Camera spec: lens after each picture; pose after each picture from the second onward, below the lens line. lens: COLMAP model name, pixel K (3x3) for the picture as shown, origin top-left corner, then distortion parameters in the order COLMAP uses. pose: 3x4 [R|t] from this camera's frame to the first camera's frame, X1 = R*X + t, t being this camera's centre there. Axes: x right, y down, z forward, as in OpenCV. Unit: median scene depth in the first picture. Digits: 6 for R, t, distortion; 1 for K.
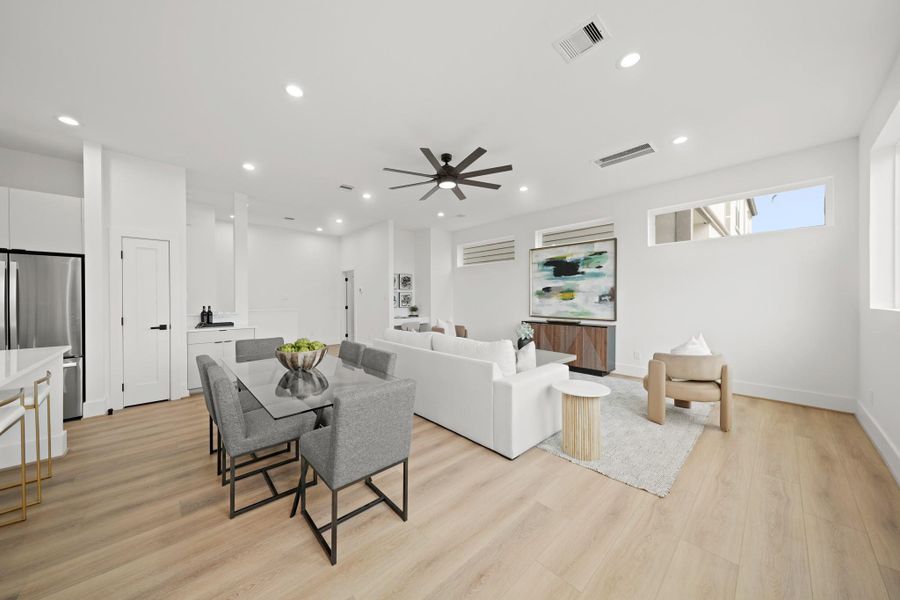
lens RADIAL K [[303.6, 0, 451.9], [0, 303.6, 298.8], [0, 0, 1]] dist [0.002914, -0.000112]
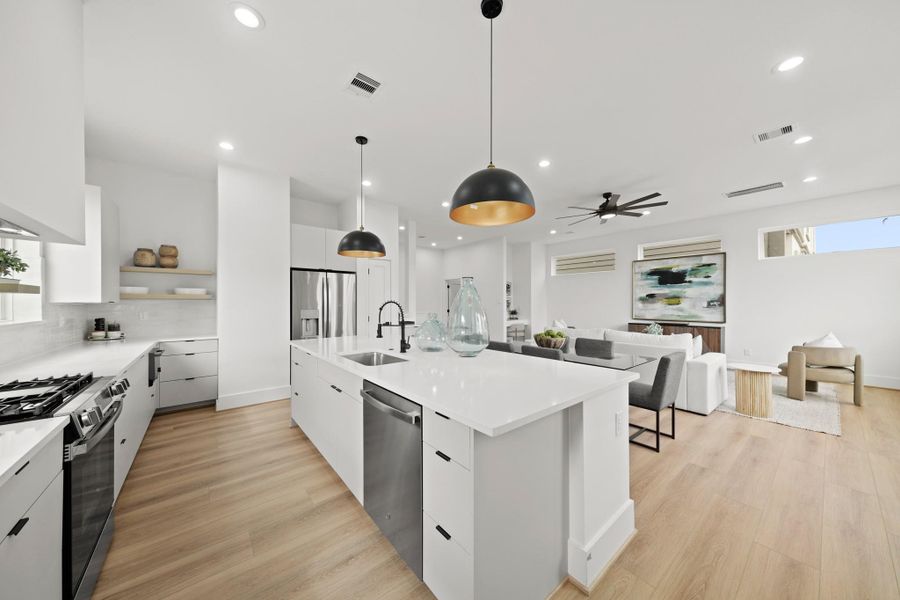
lens RADIAL K [[303.6, 0, 447.4], [0, 303.6, 301.8], [0, 0, 1]] dist [0.002914, -0.000112]
pose [[0.996707, 0.002447, -0.081051, -0.418654], [-0.002944, 0.999978, -0.006016, 0.001339], [0.081035, 0.006235, 0.996692, -0.248422]]
